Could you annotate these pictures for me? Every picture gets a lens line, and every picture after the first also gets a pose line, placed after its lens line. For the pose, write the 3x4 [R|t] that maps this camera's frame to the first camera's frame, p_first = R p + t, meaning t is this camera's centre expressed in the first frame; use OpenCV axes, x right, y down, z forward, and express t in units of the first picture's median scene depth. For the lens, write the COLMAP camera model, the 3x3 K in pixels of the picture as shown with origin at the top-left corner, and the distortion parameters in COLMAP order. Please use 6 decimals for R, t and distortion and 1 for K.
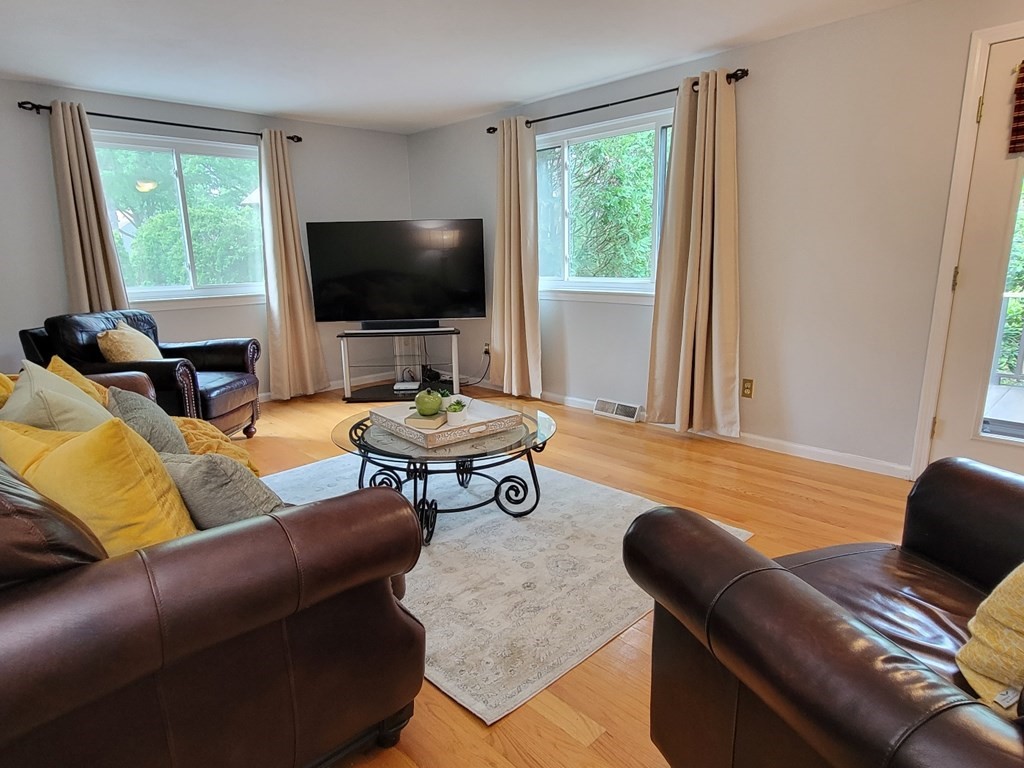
lens RADIAL K [[603.2, 0, 513.0], [0, 603.2, 388.8], [0, 0, 1]] dist [0.002718, 0.000626]
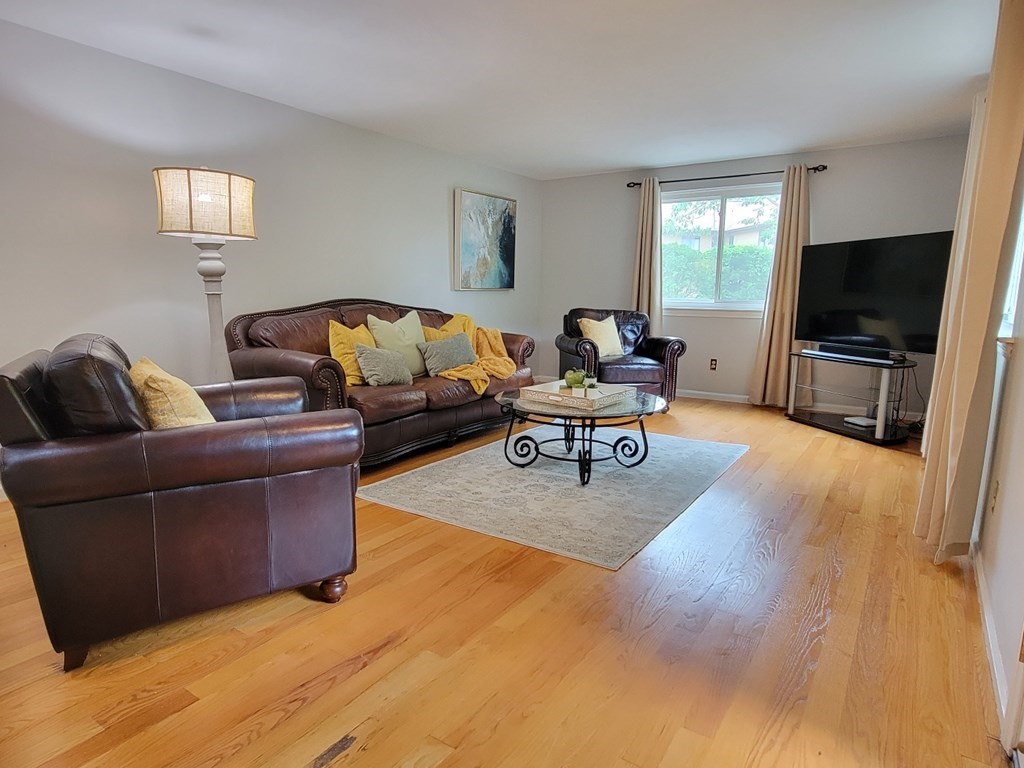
lens RADIAL K [[603.2, 0, 512.4], [0, 603.2, 382.6], [0, 0, 1]] dist [0.002718, 0.000626]
pose [[0.211100, 0.169752, -0.962612, 0.633122], [-0.229040, 0.965978, 0.120117, -0.055099], [0.950251, 0.195120, 0.242798, 0.311104]]
